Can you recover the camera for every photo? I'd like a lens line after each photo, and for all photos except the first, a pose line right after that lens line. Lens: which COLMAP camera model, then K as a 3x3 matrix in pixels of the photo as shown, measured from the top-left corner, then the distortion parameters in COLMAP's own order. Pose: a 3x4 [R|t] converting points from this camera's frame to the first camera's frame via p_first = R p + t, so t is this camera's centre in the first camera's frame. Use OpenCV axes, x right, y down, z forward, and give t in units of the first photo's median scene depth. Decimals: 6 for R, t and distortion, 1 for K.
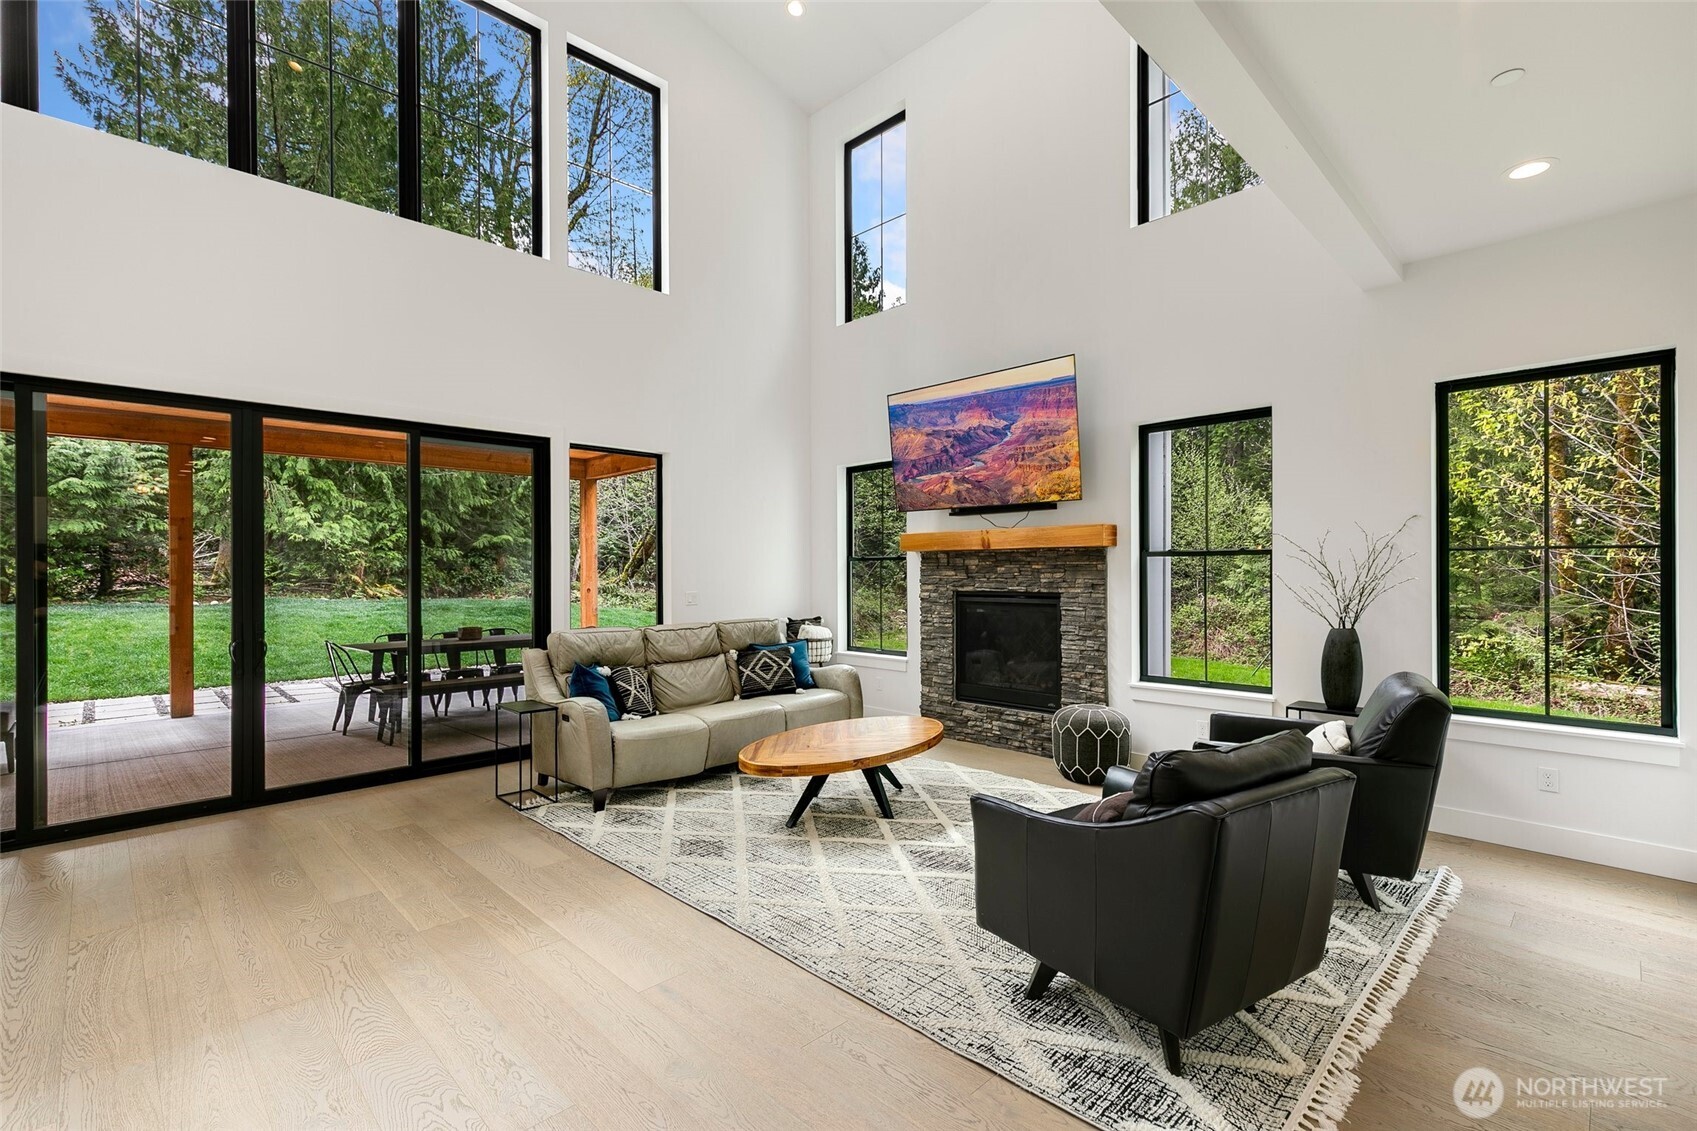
lens RADIAL K [[760.2, 0, 843.1], [0, 760.2, 569.8], [0, 0, 1]] dist [0.011187, -0.002054]
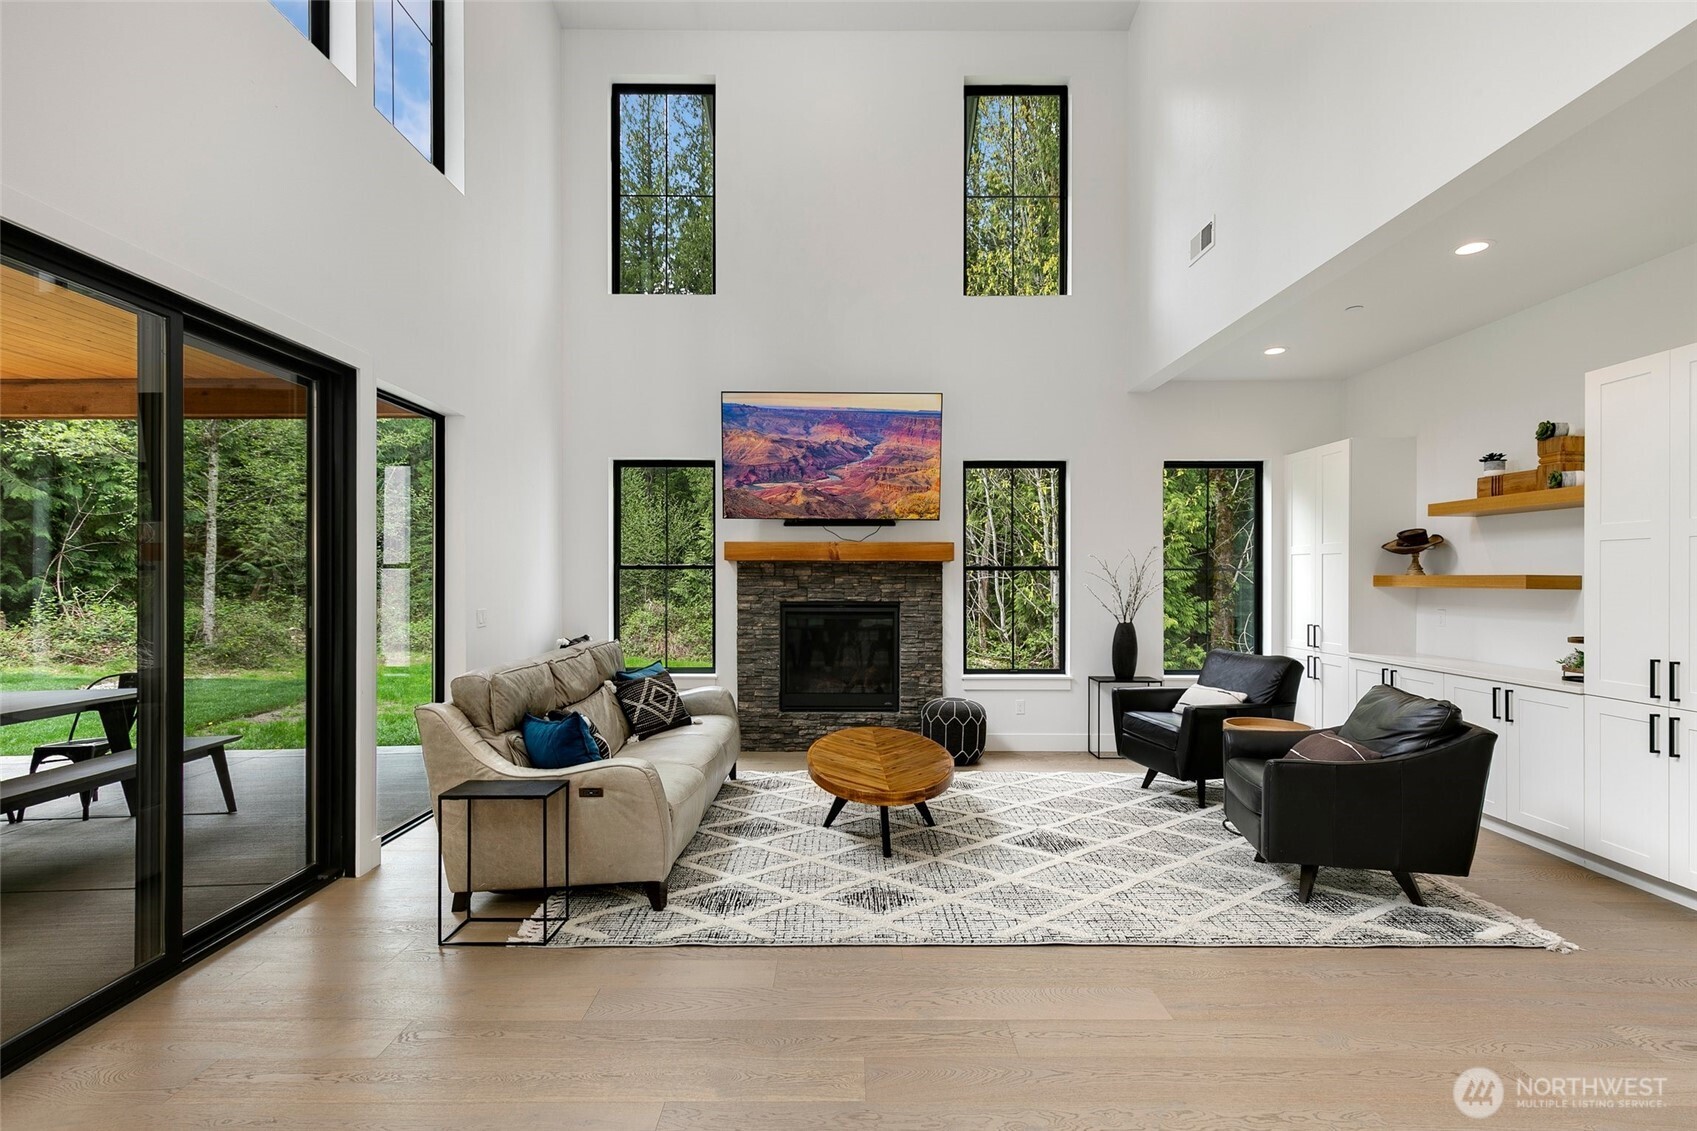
lens RADIAL K [[760.2, 0, 843.0], [0, 760.2, 577.3], [0, 0, 1]] dist [0.011187, -0.002054]
pose [[0.701535, 0.005206, 0.712616, -0.567528], [-0.005486, 0.999983, -0.001905, -0.002902], [-0.712614, -0.002574, 0.701552, 0.278339]]
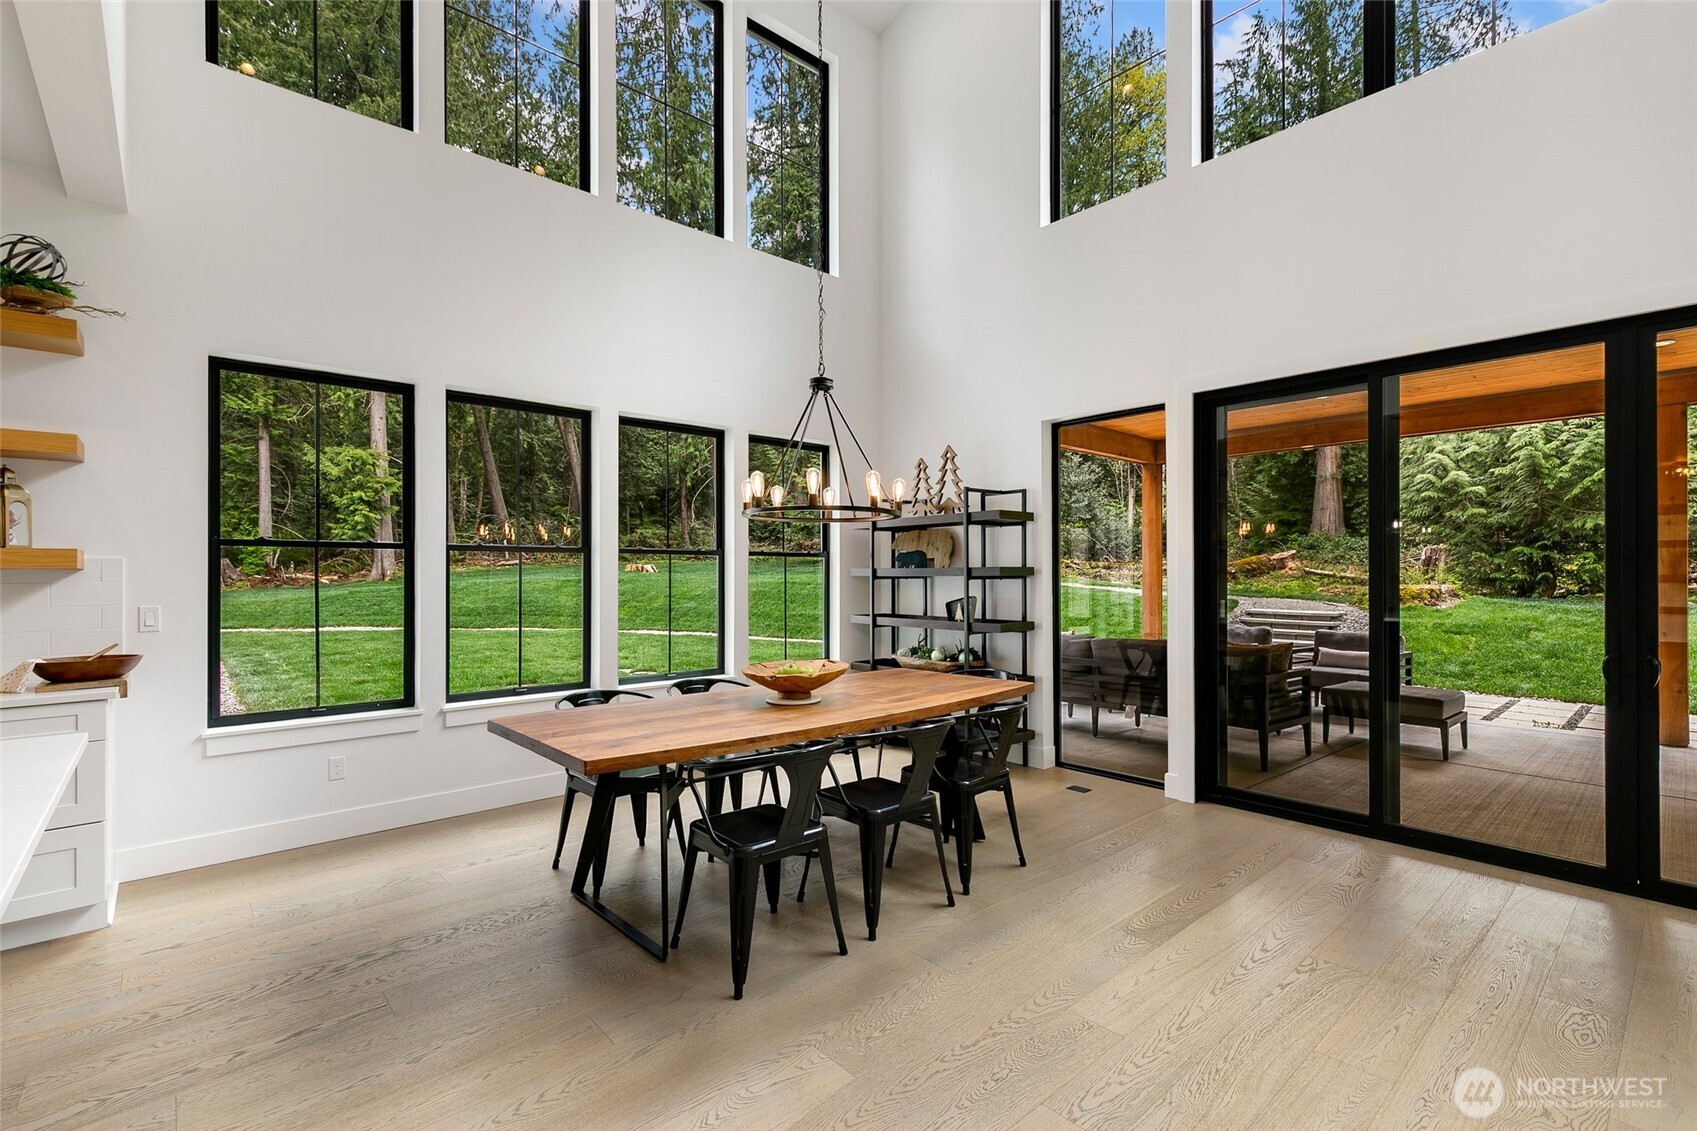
lens RADIAL K [[760.2, 0, 846.9], [0, 760.2, 572.0], [0, 0, 1]] dist [0.011187, -0.002054]
pose [[-0.047442, 0.002158, -0.998872, -0.031633], [0.003834, 0.999991, 0.001978, 0.008813], [0.998867, -0.003736, -0.047450, 0.254791]]
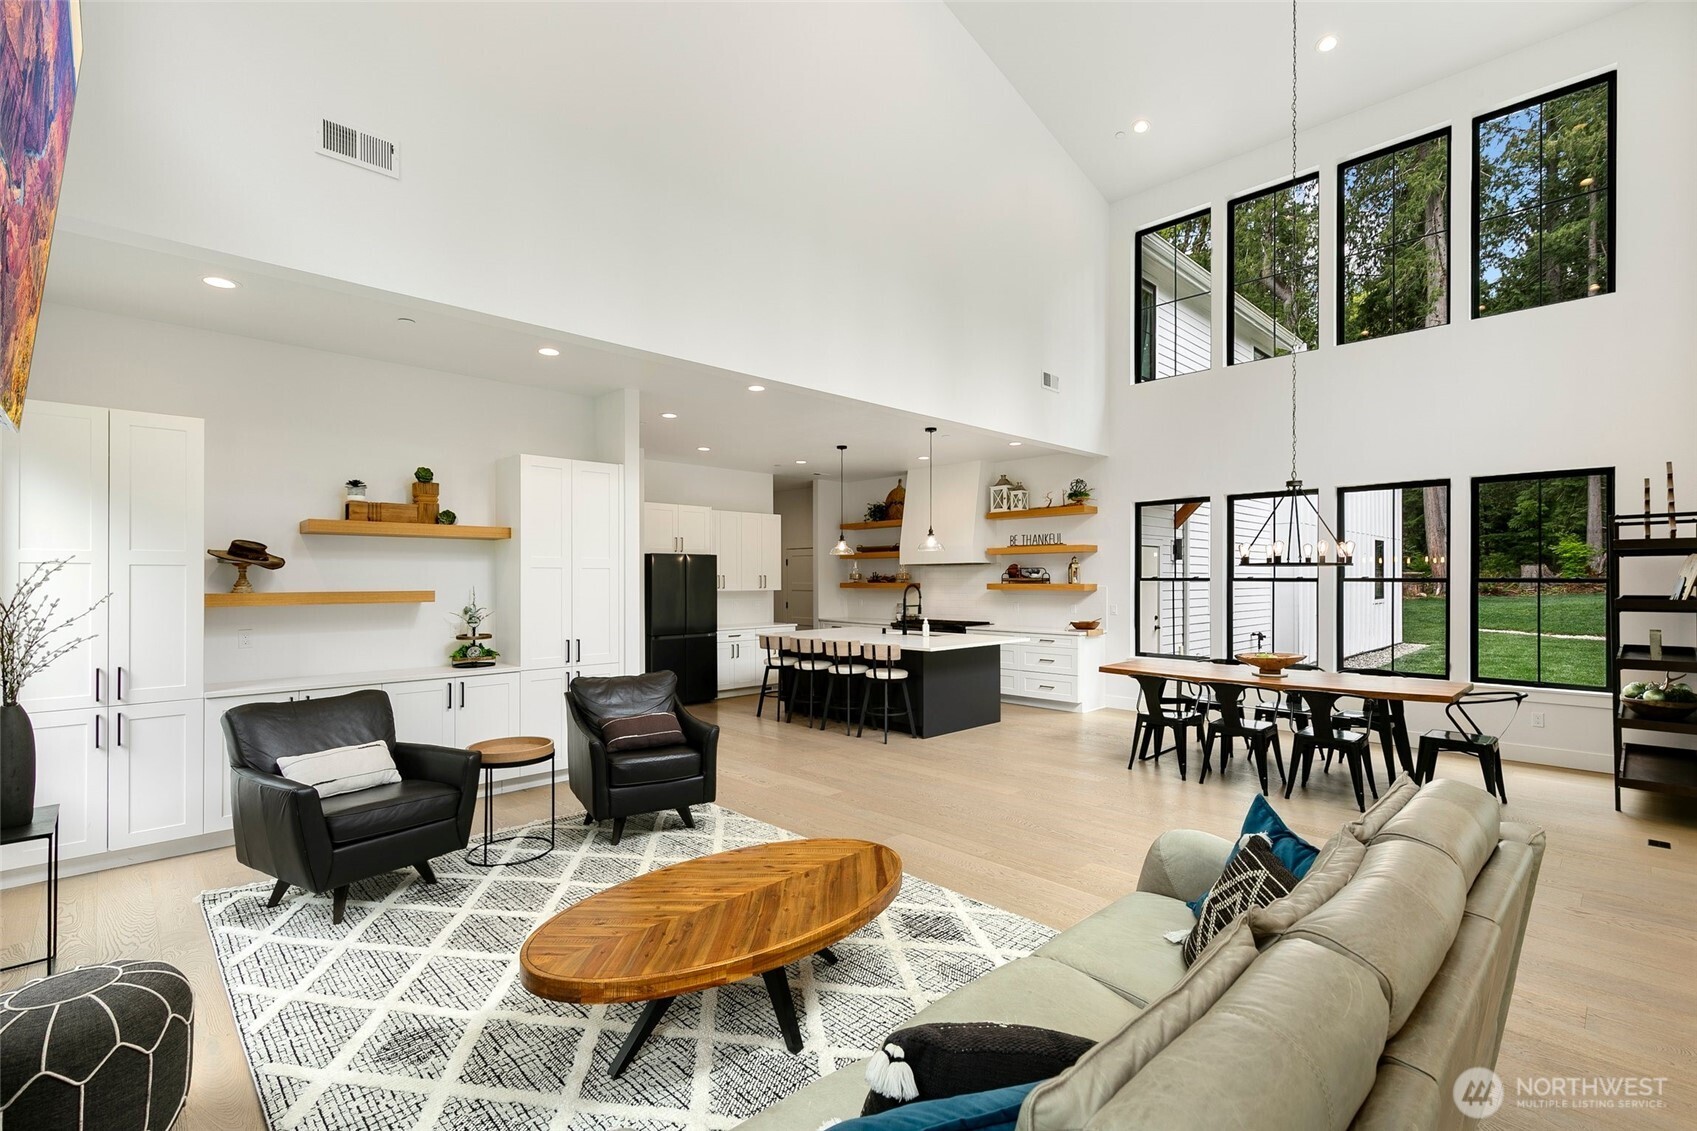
lens RADIAL K [[760.2, 0, 847.7], [0, 760.2, 582.5], [0, 0, 1]] dist [0.011187, -0.002054]
pose [[-0.999985, 0.004939, 0.002495, -0.063602], [0.004950, 0.999978, 0.004384, -0.022137], [-0.002474, 0.004397, -0.999987, 1.262496]]
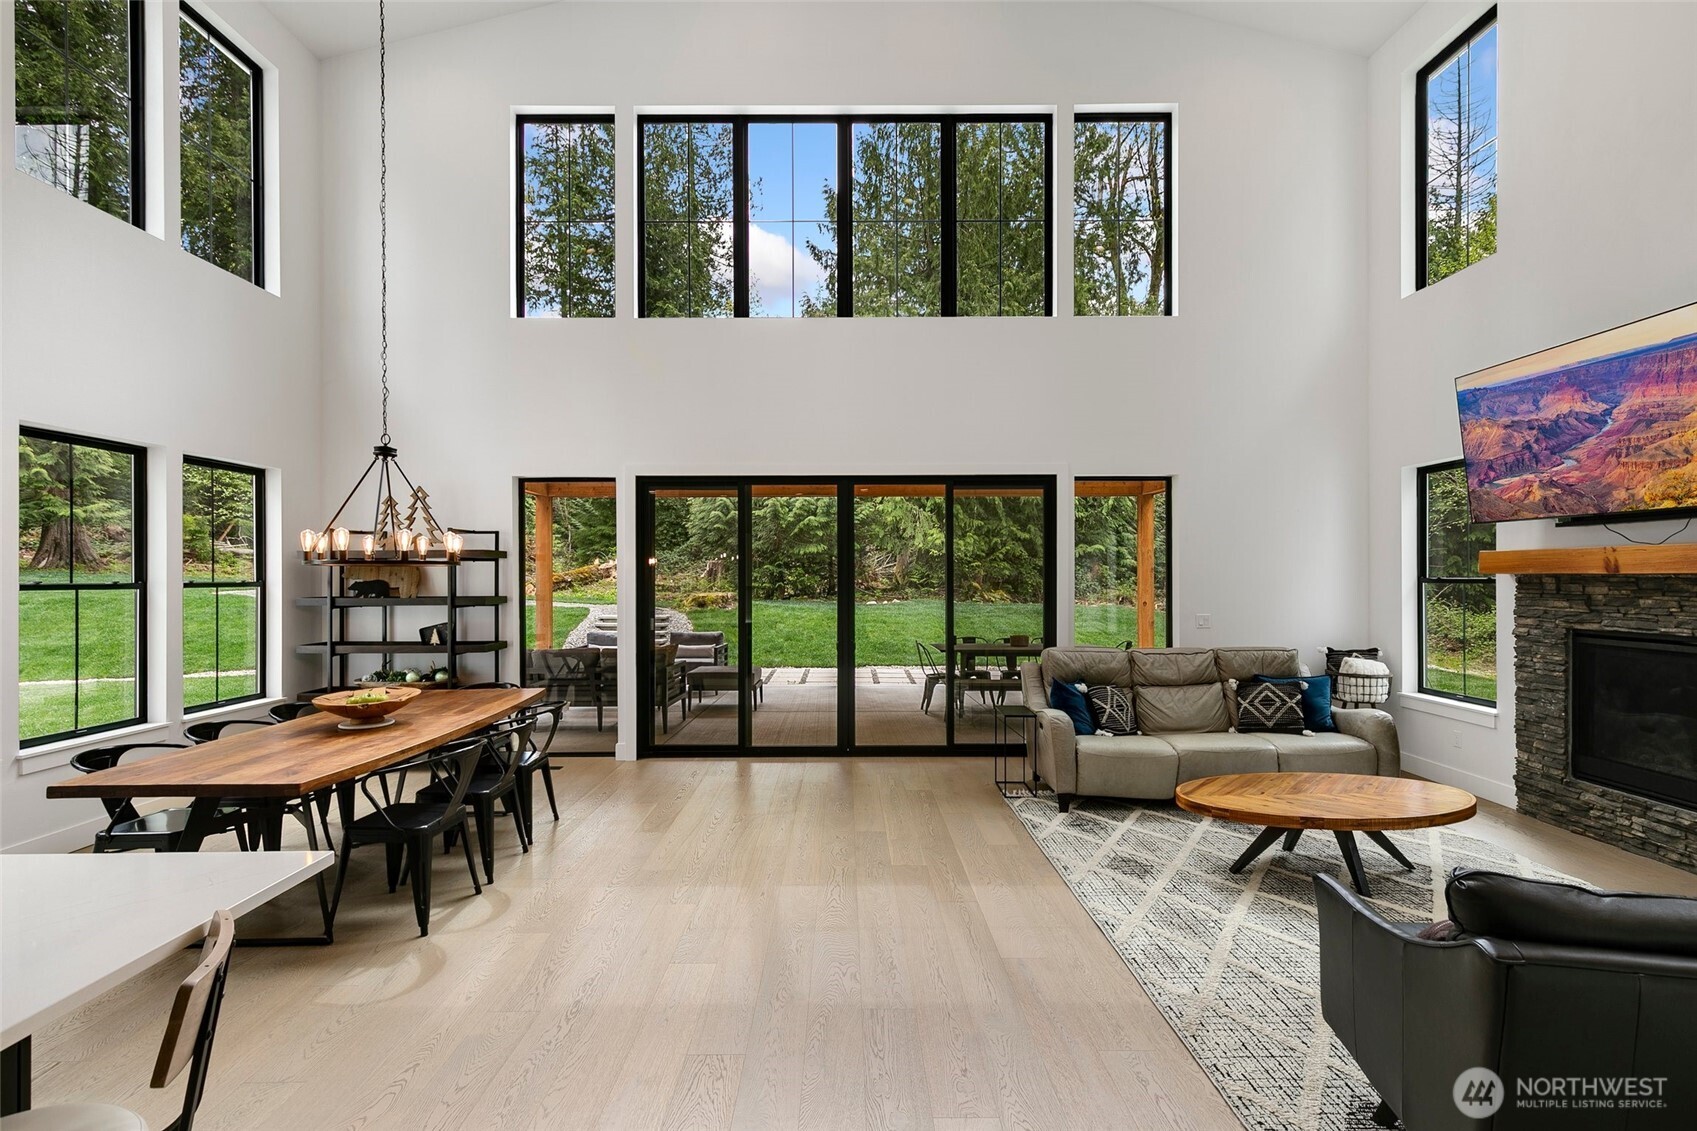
lens RADIAL K [[760.2, 0, 846.8], [0, 760.2, 574.8], [0, 0, 1]] dist [0.011187, -0.002054]
pose [[0.716867, 0.002482, -0.697206, 0.183272], [0.000205, 0.999993, 0.003771, -0.030753], [0.697210, -0.002846, 0.716861, -0.023851]]
